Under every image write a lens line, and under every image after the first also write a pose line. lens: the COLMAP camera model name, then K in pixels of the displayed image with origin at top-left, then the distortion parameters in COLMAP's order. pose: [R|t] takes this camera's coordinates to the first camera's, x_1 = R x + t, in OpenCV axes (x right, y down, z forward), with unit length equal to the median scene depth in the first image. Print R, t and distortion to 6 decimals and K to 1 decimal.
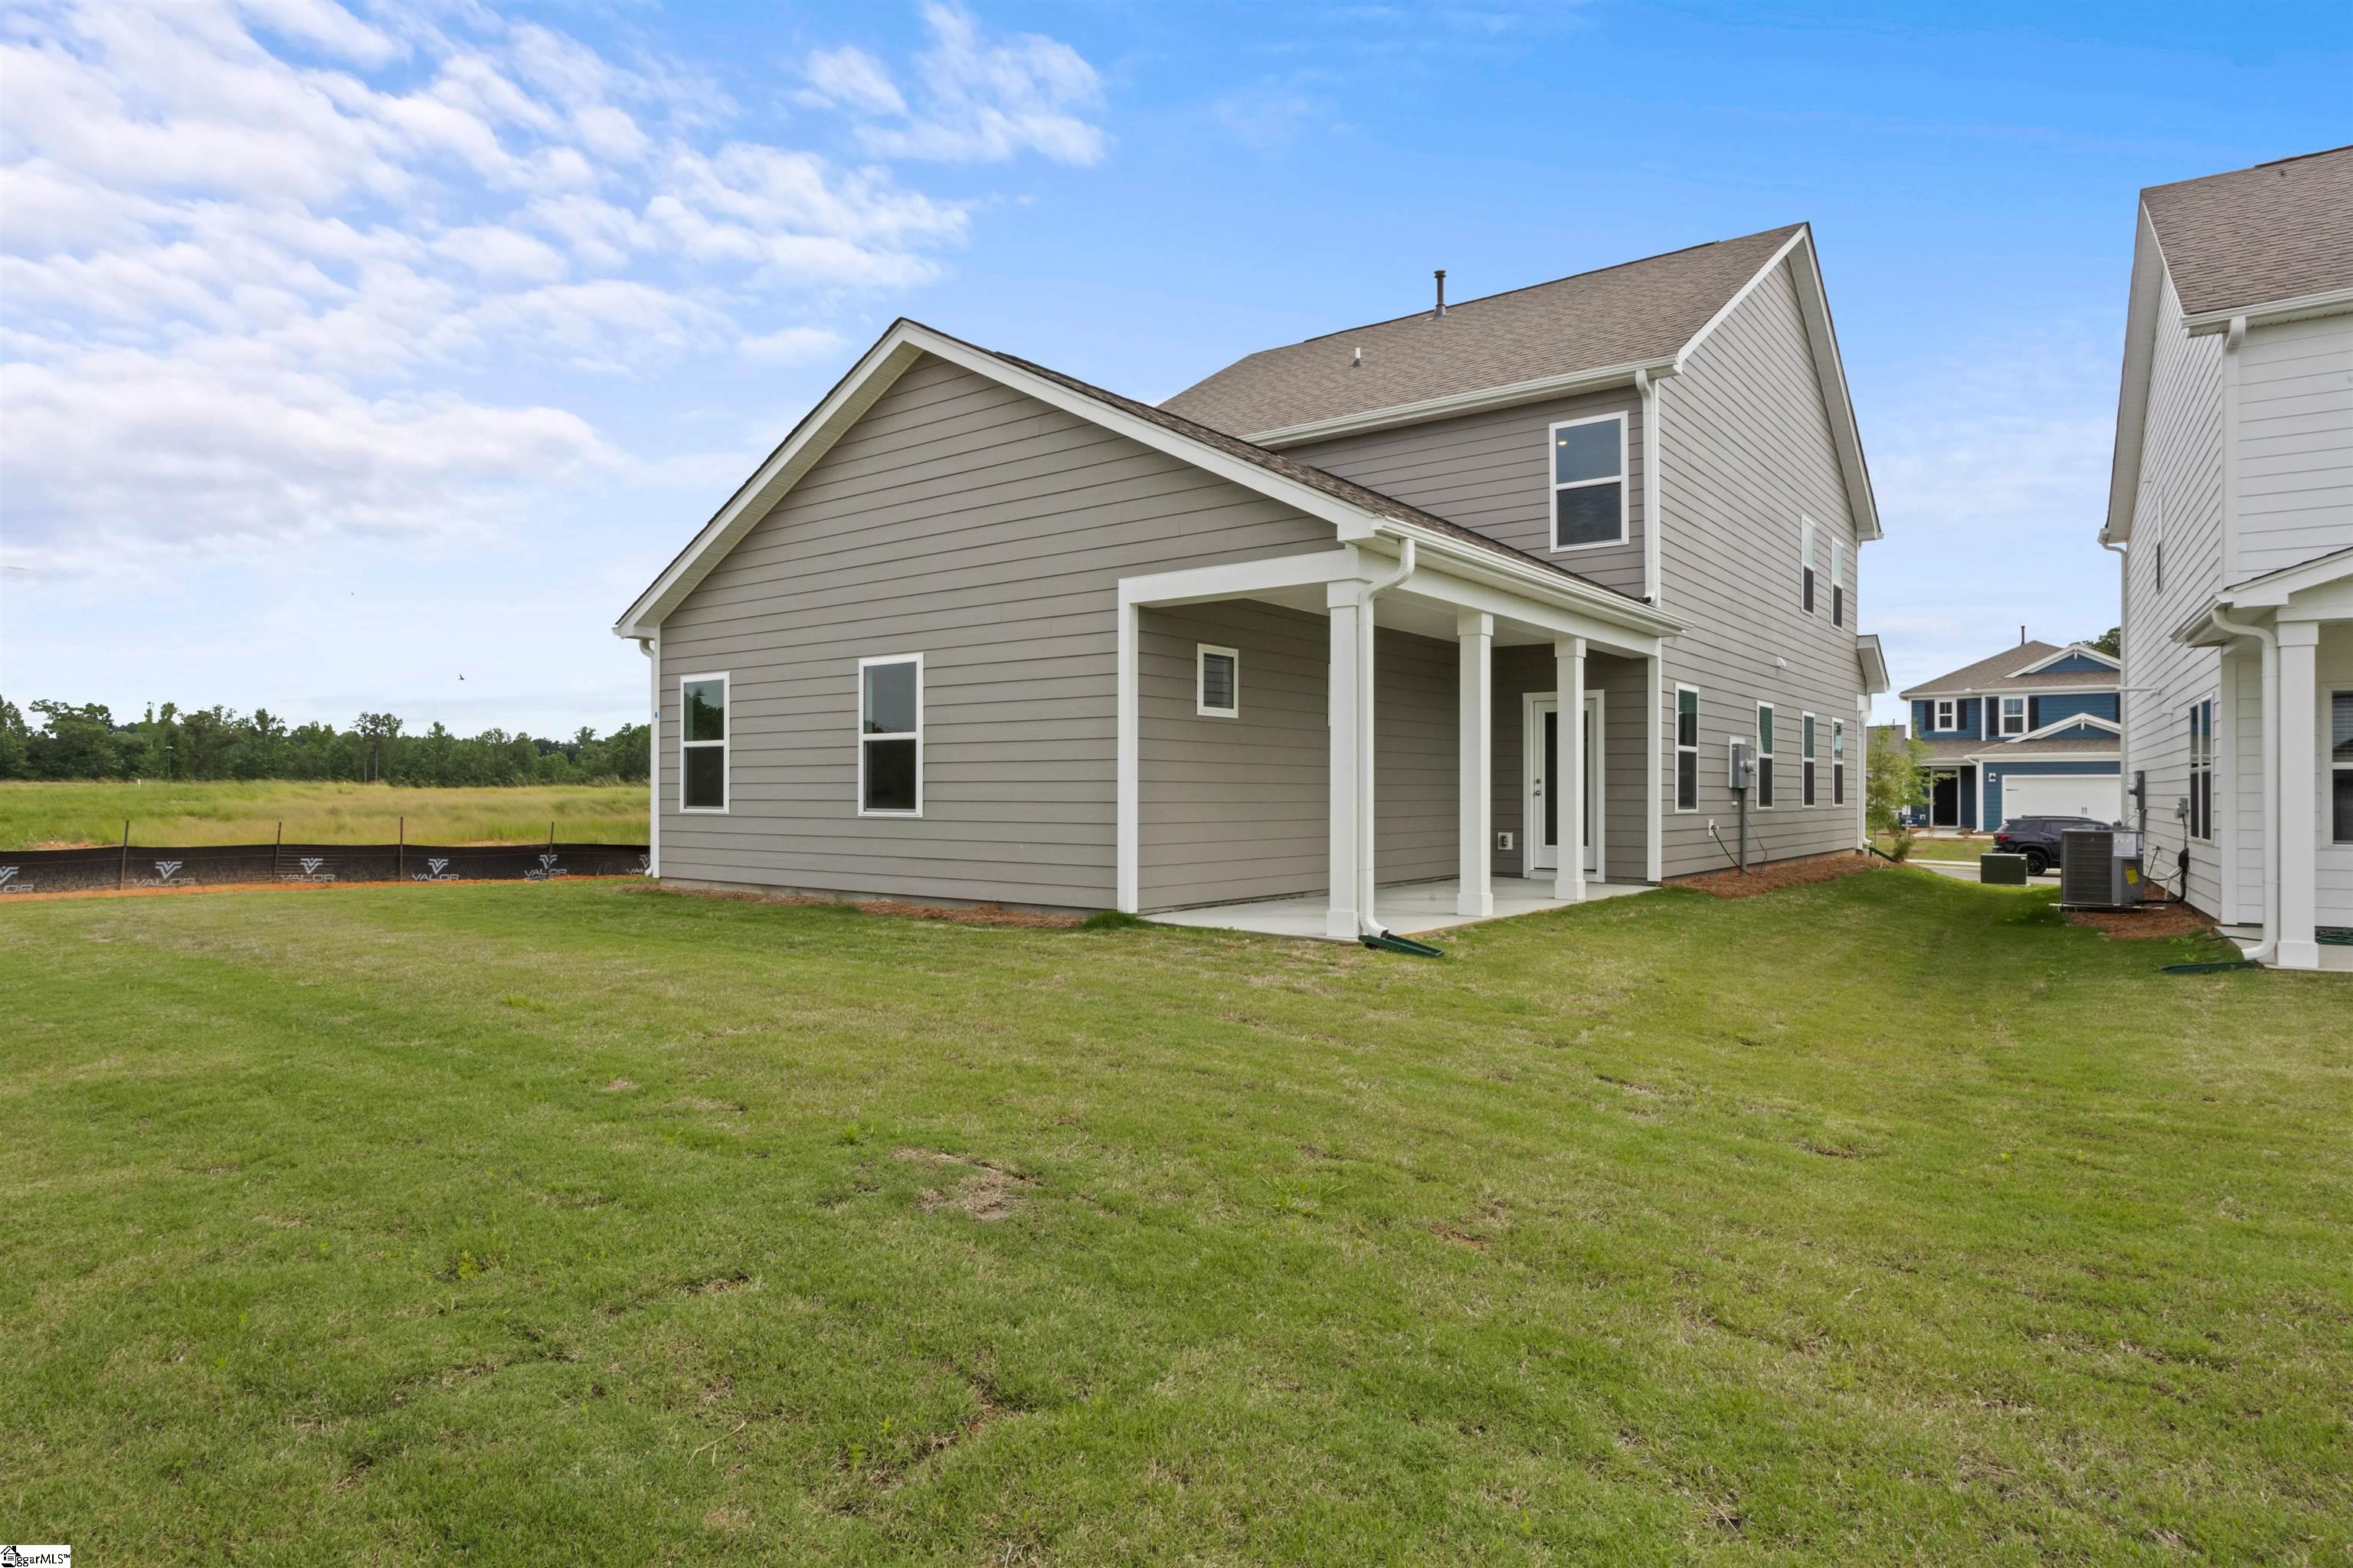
lens RADIAL K [[1321.1, 0, 1175.1], [0, 1321.1, 793.8], [0, 0, 1]] dist [-0.003248, -0.000820]
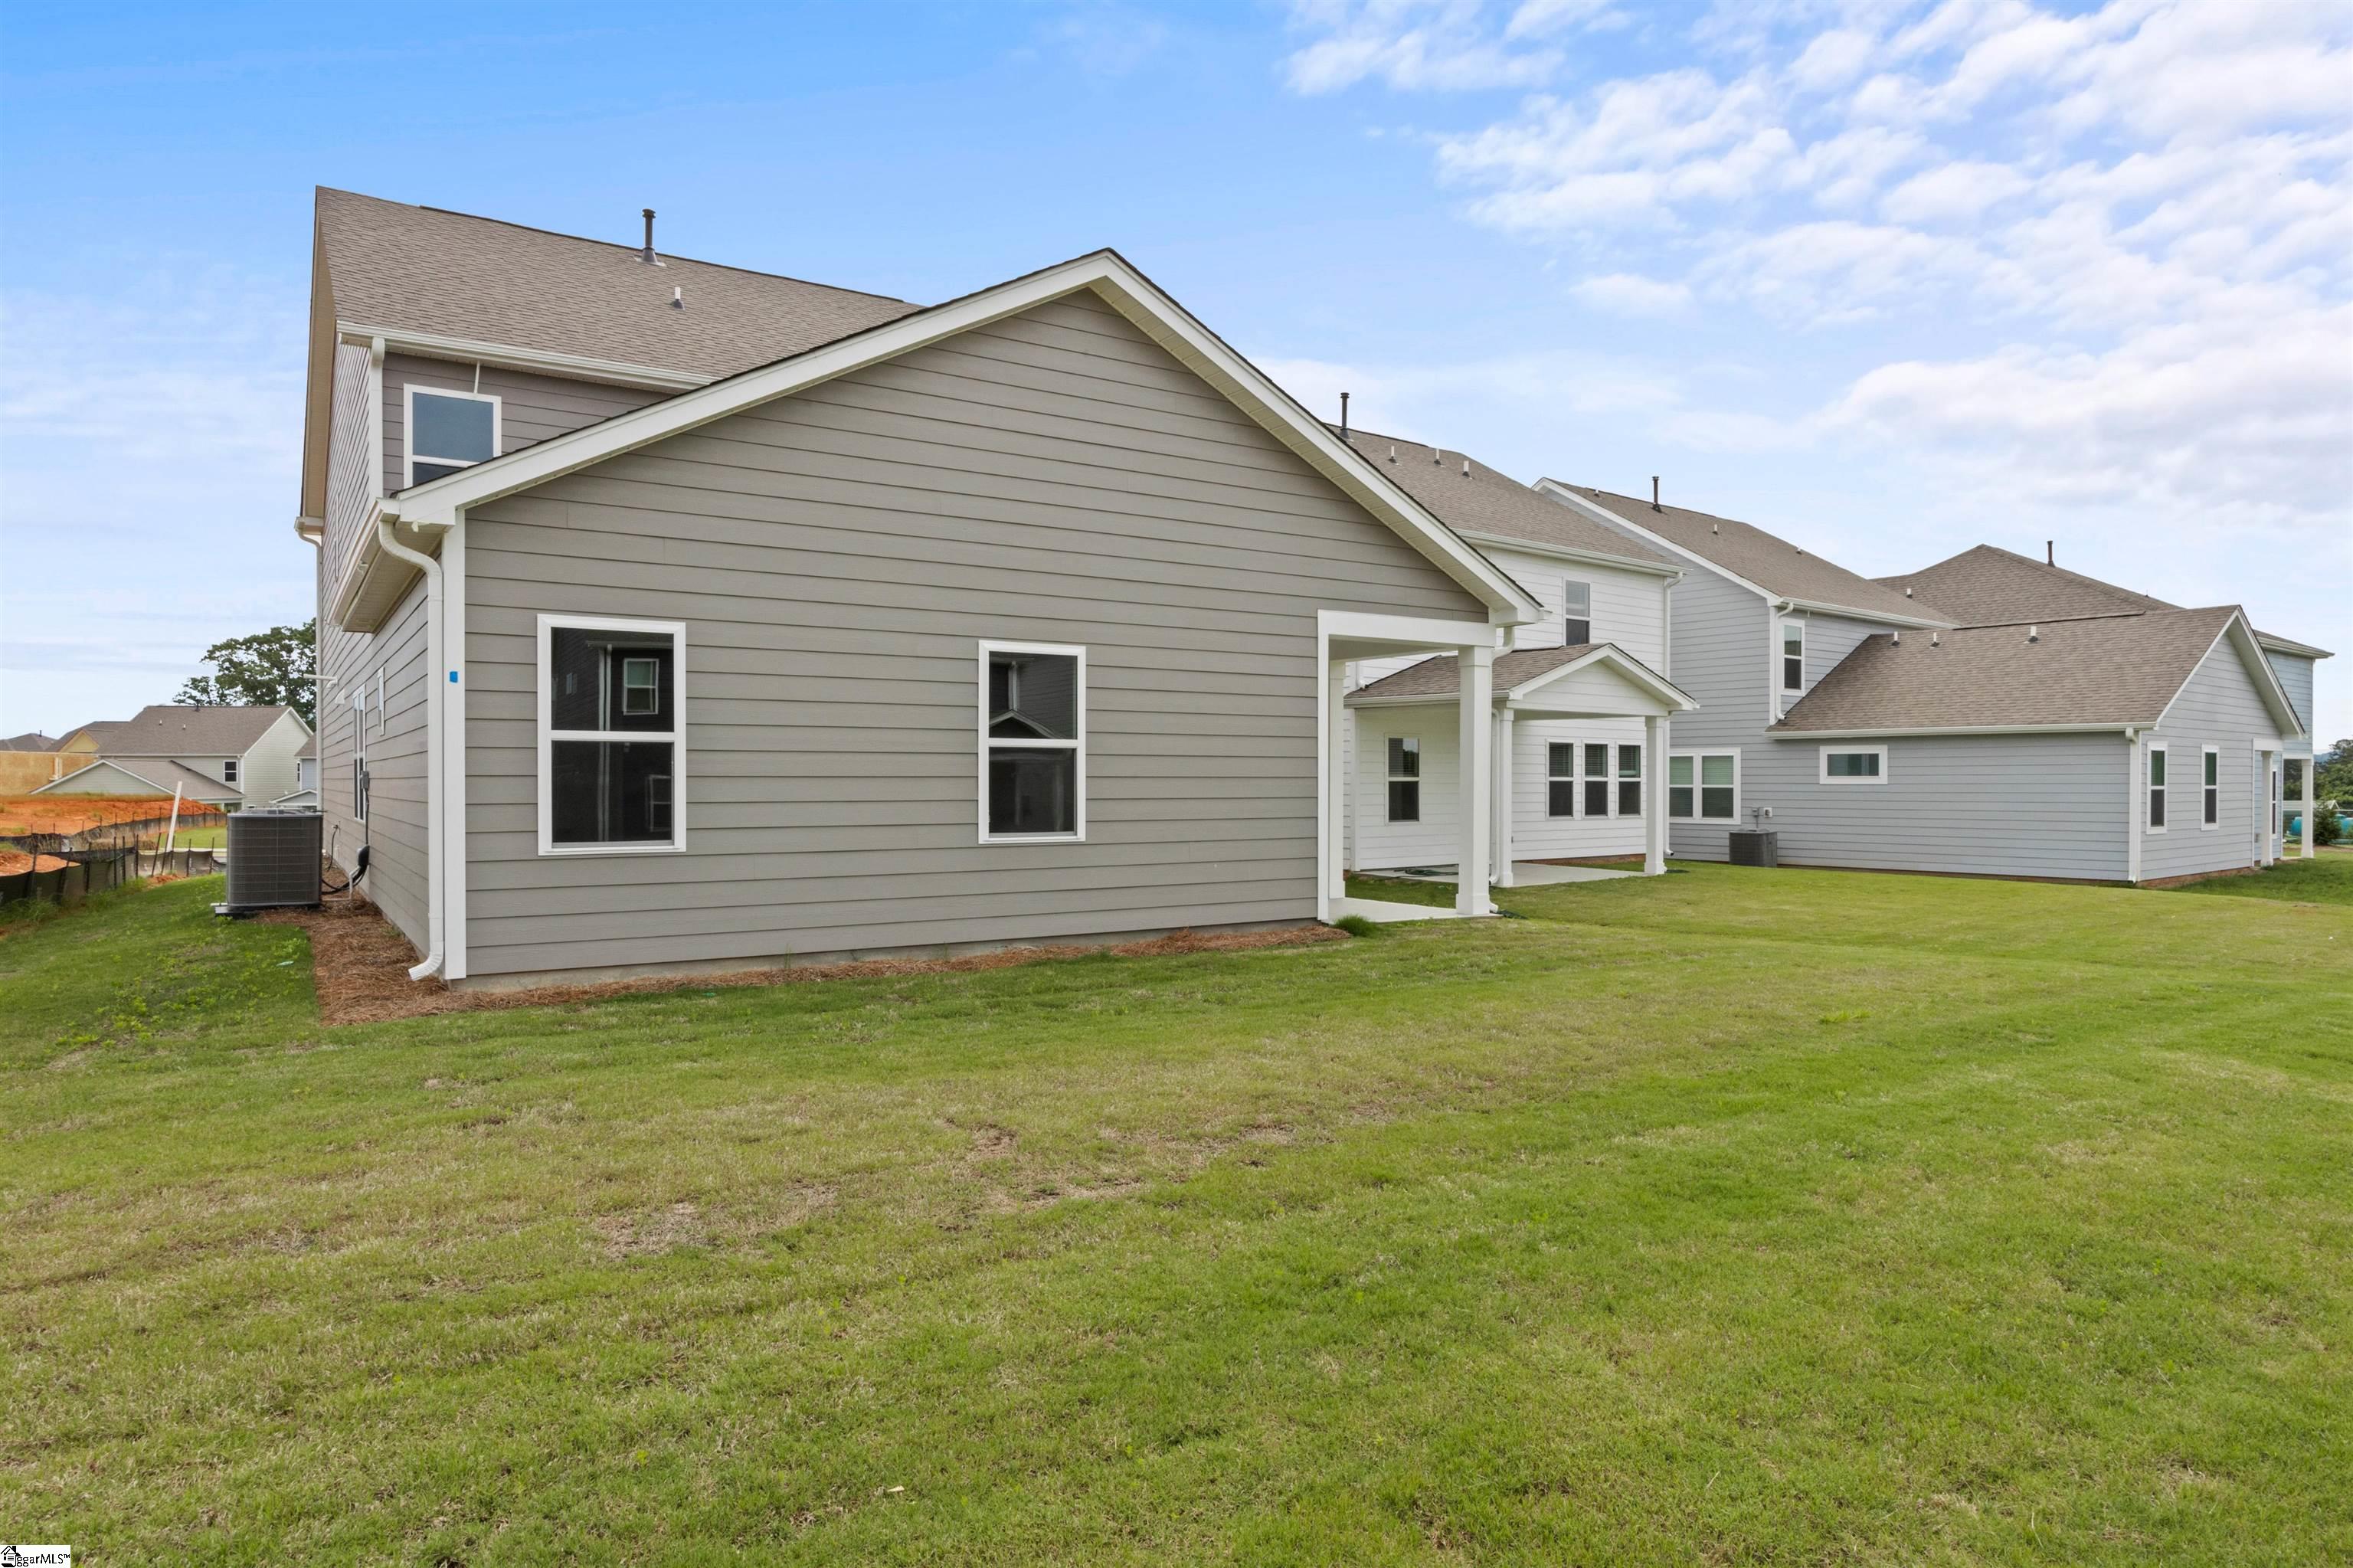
lens RADIAL K [[1372.5, 0, 1176.5], [0, 1372.5, 784.0], [0, 0, 1]] dist [-0.022097, 0.048866]
pose [[0.329183, -0.001605, 0.944265, -0.959781], [0.001213, 0.999998, 0.001277, -0.018971], [-0.944265, 0.000725, 0.329185, 0.628370]]
